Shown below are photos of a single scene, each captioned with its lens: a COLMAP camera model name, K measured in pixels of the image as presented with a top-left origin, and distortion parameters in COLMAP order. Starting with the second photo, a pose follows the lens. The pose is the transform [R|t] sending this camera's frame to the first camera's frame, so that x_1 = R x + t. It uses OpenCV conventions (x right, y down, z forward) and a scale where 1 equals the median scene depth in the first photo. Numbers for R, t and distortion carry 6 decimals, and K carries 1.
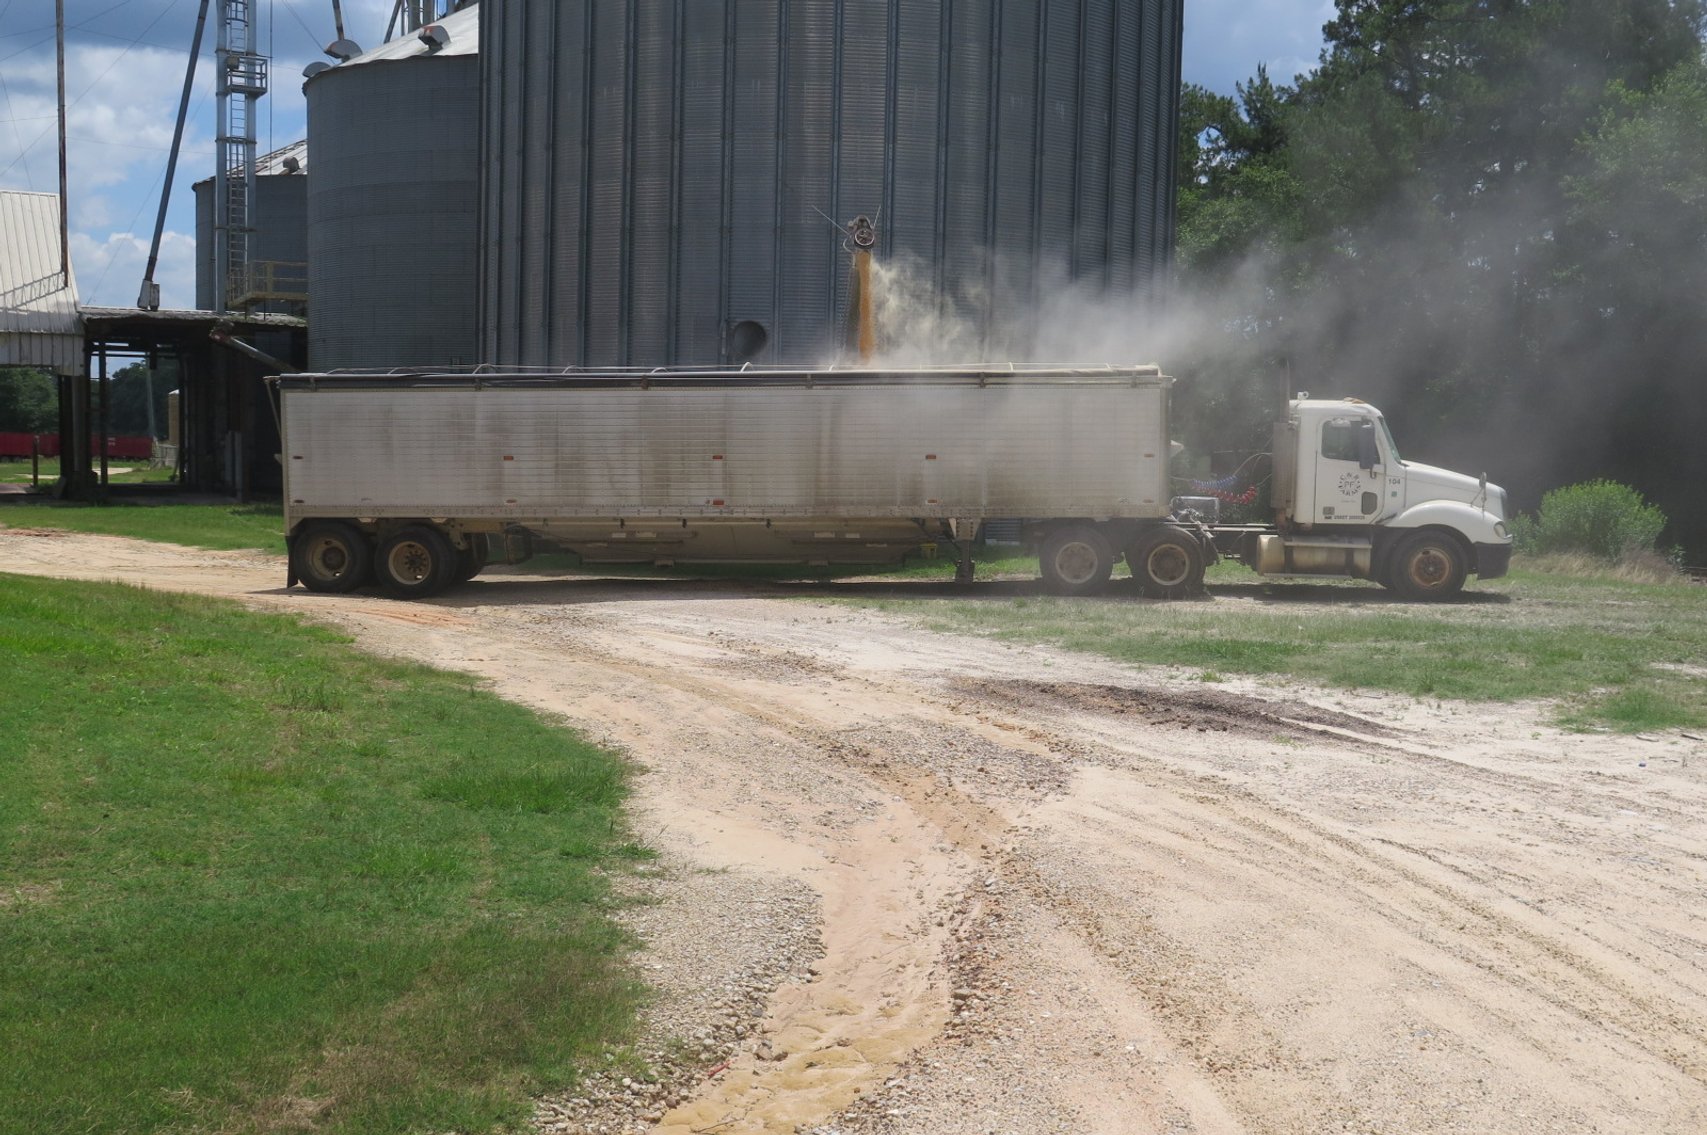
lens RADIAL K [[1771.1, 0, 853.5], [0, 1771.1, 567.5], [0, 0, 1]] dist [0.004742, 0.027513]
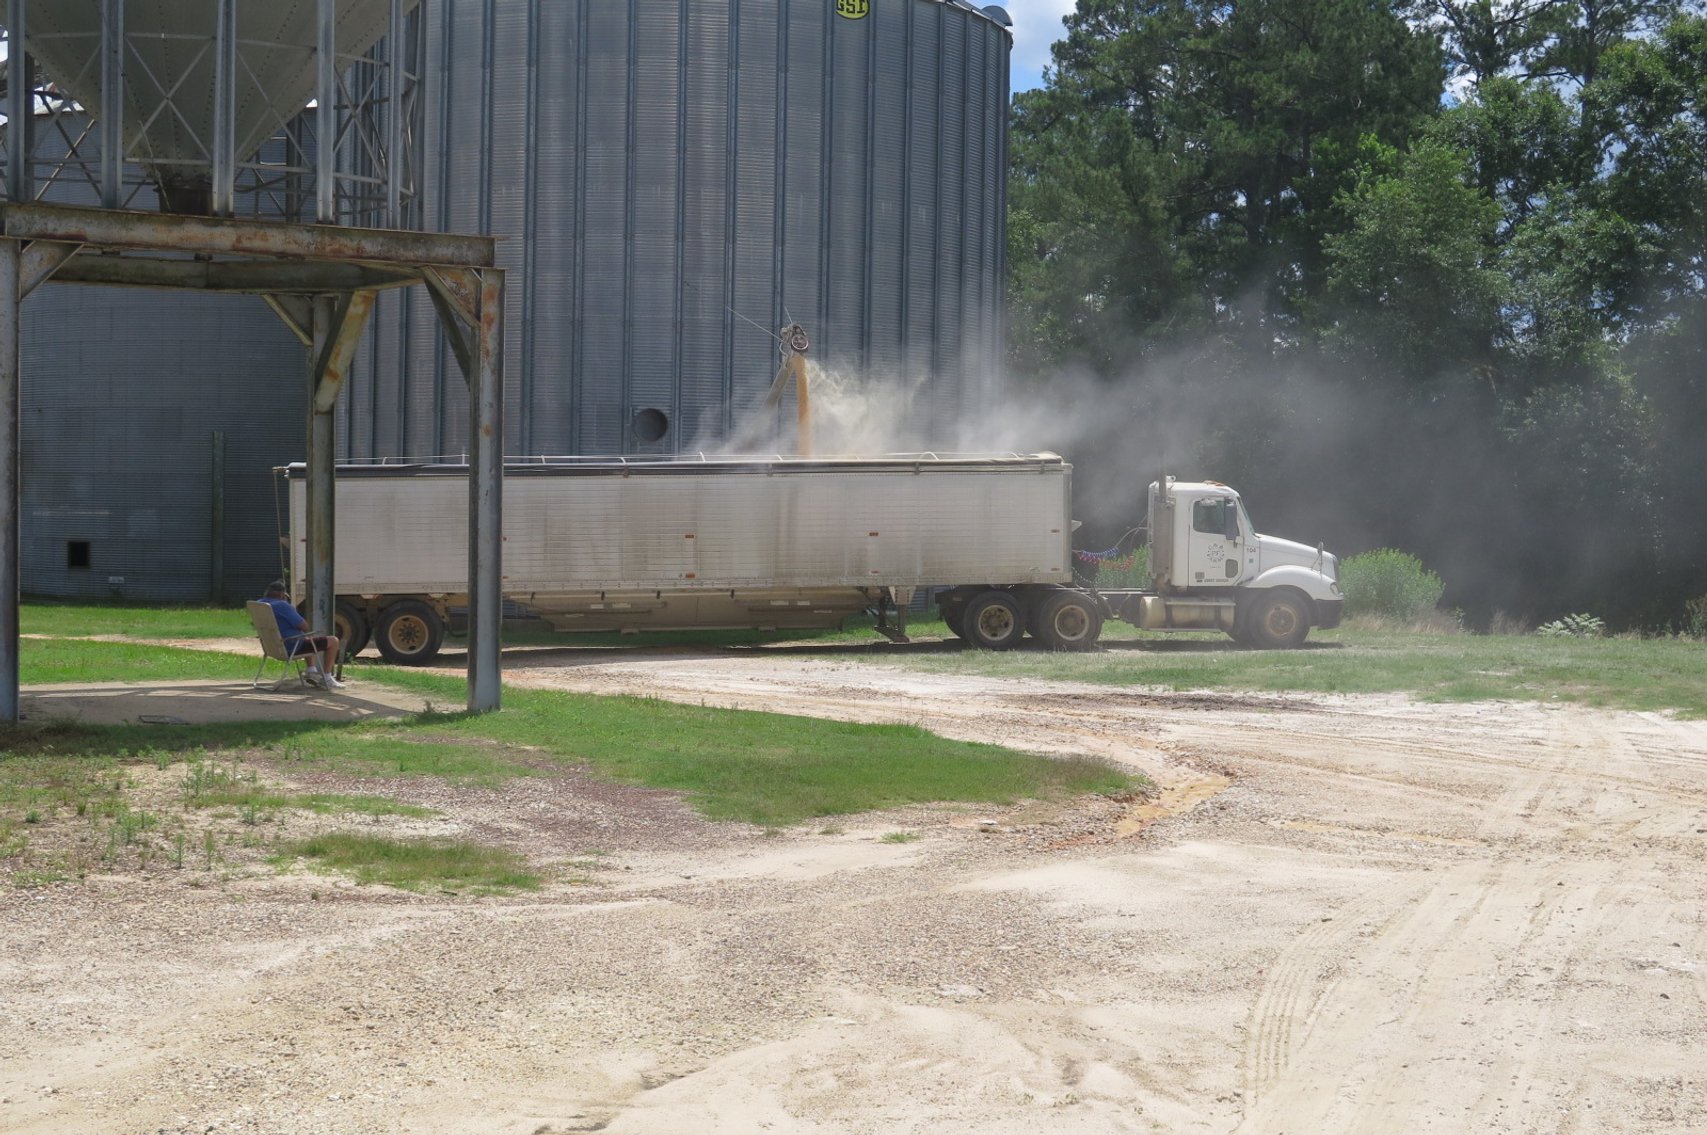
lens RADIAL K [[2439.9, 0, 853.5], [0, 2439.9, 567.5], [0, 0, 1]] dist [0.018065, 0.017386]
pose [[0.978521, -0.013464, 0.205708, -0.295642], [0.023048, 0.998754, -0.044265, 0.029896], [-0.204855, 0.048055, 0.977612, -0.557933]]
